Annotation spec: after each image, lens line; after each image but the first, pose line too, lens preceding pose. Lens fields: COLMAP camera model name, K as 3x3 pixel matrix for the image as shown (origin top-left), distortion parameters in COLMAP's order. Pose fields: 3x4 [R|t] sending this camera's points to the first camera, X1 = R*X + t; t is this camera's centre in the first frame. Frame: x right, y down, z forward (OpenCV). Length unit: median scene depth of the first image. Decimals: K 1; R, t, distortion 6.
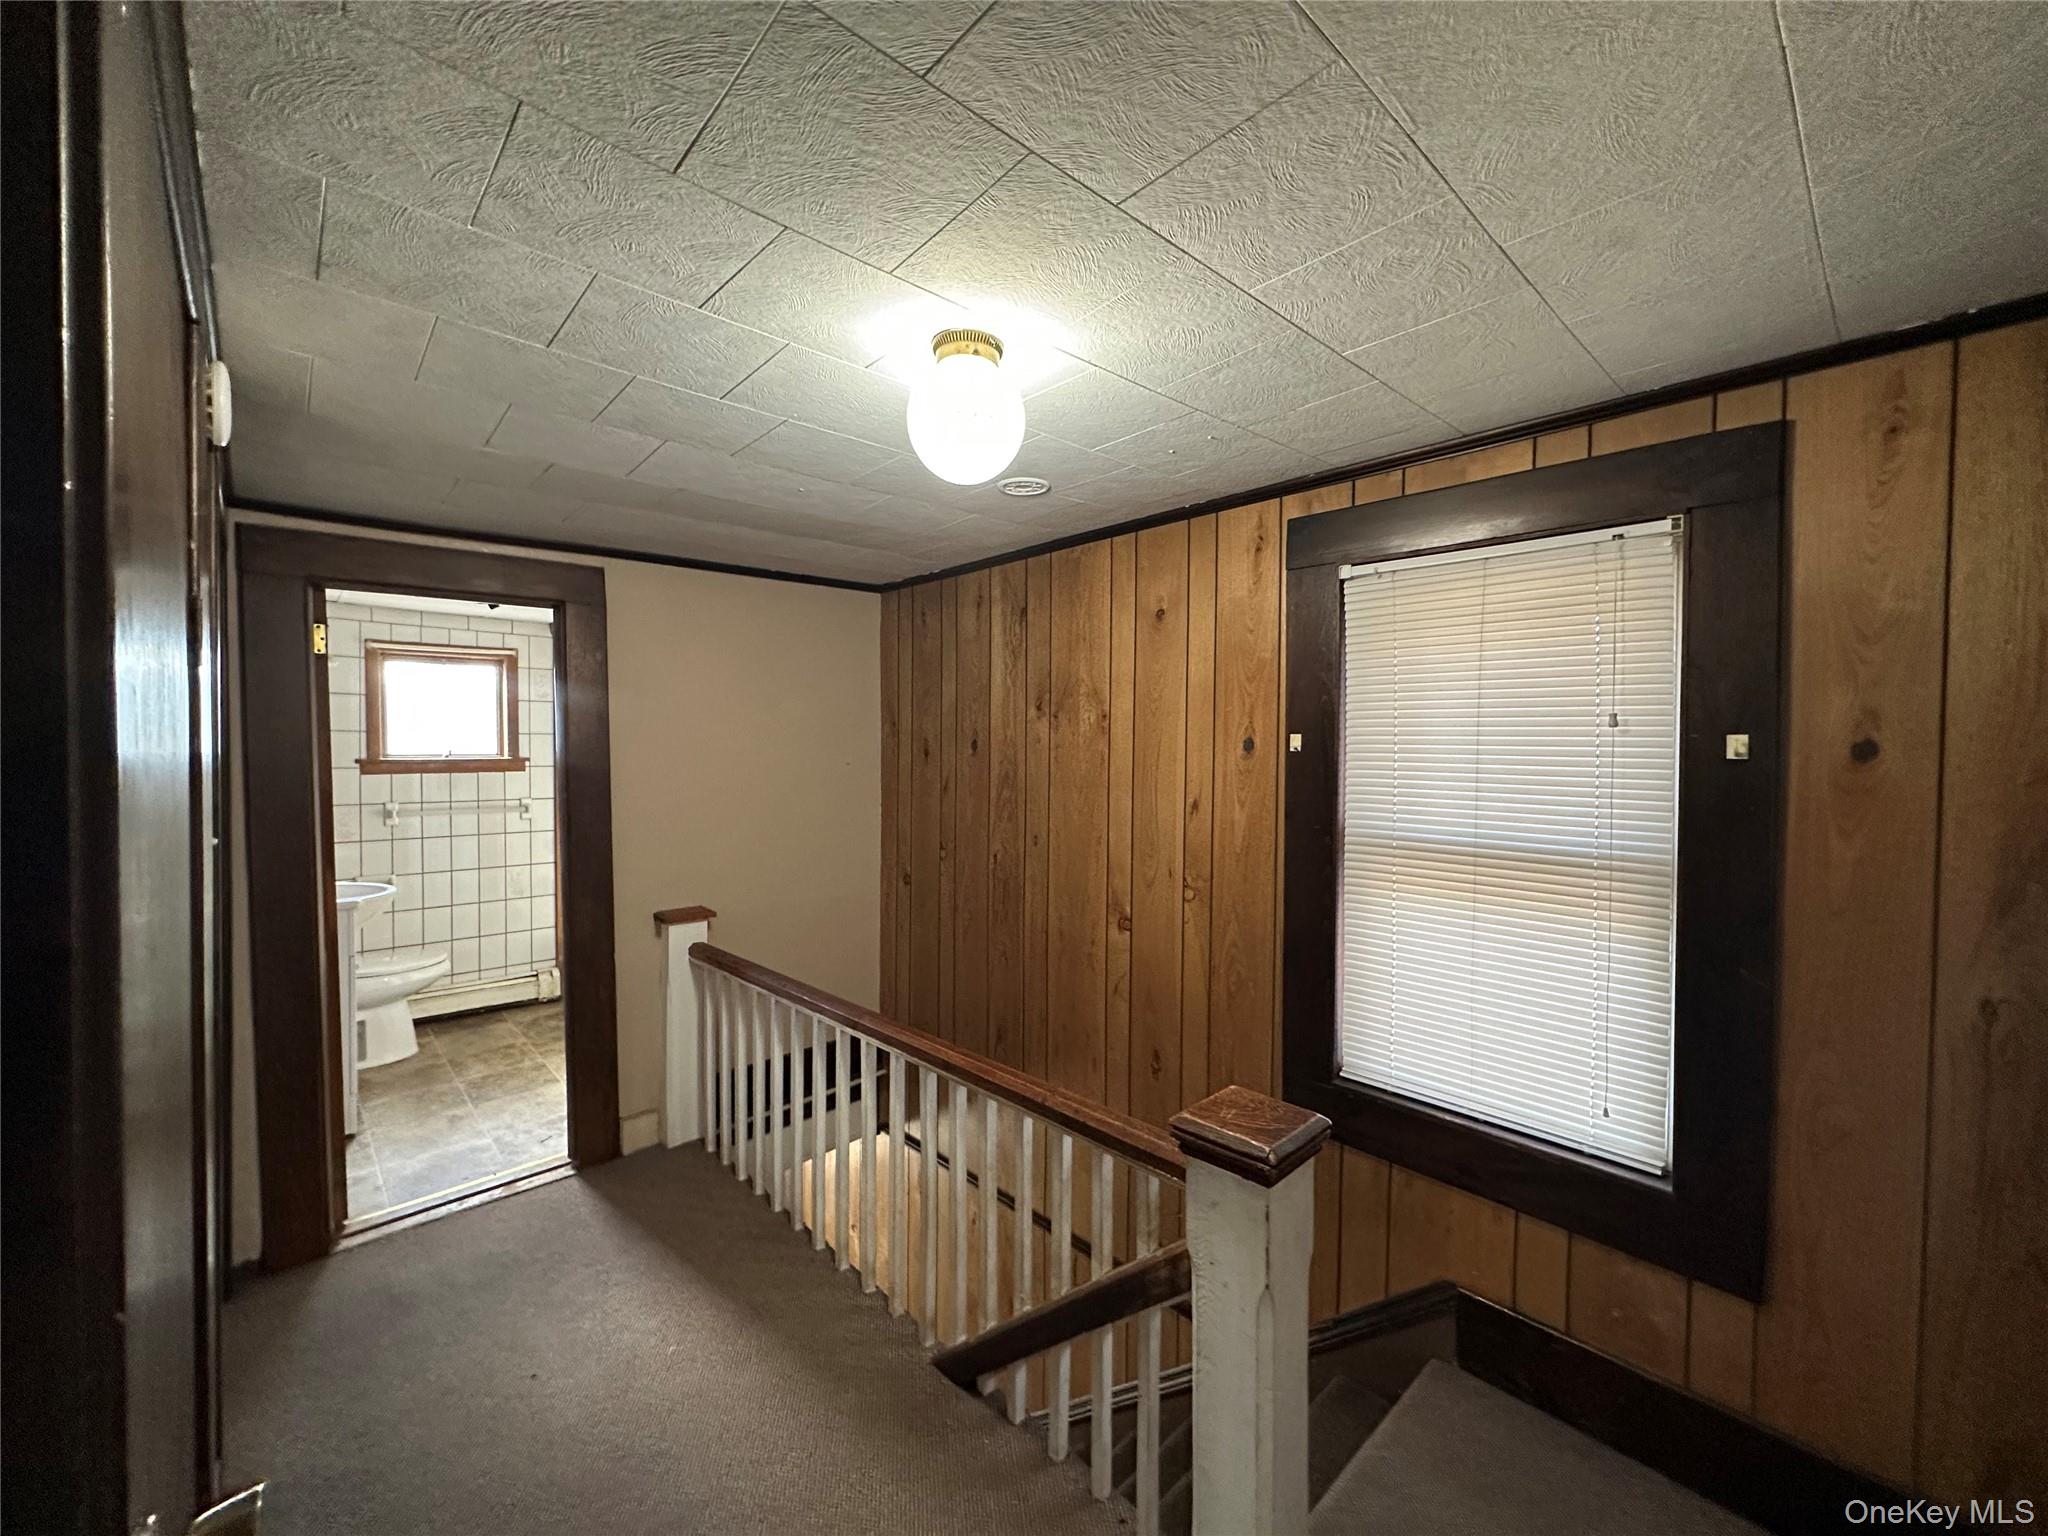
lens RADIAL K [[820.3, 0, 1023.7], [0, 820.3, 762.3], [0, 0, 1]] dist [-0.001696, -0.000224]
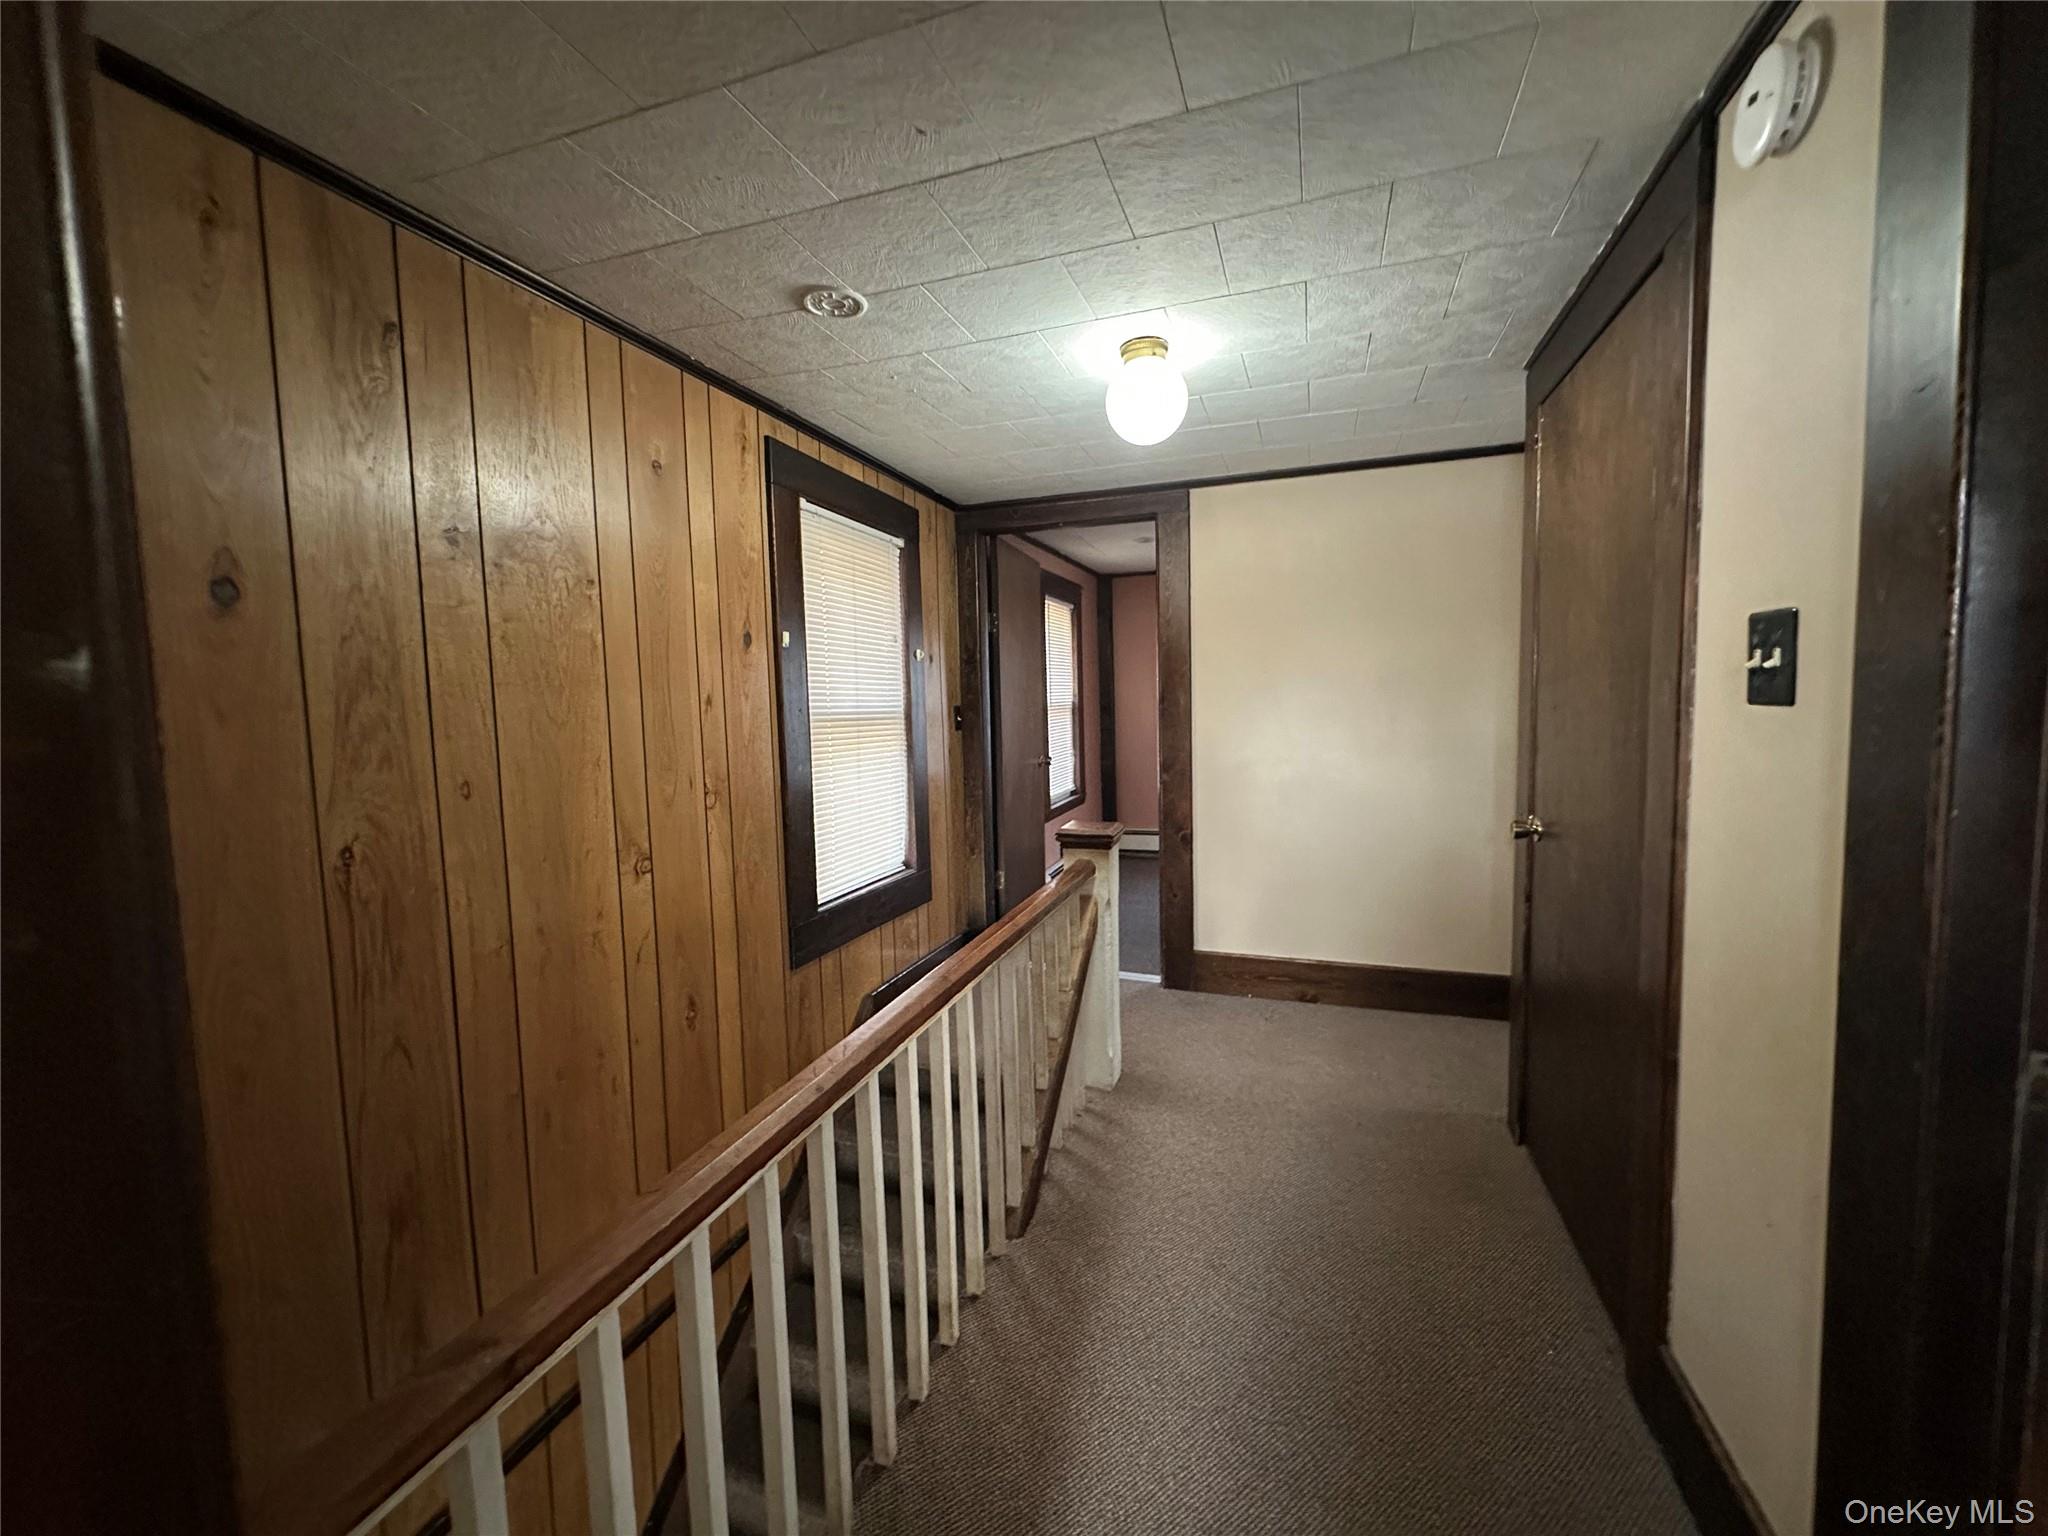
lens RADIAL K [[820.3, 0, 1024.1], [0, 820.3, 767.2], [0, 0, 1]] dist [-0.001696, -0.000224]
pose [[-0.470506, -0.064781, 0.880015, -0.743576], [0.041293, 0.994592, 0.095293, 0.052121], [-0.881430, 0.081175, -0.465287, 1.098475]]
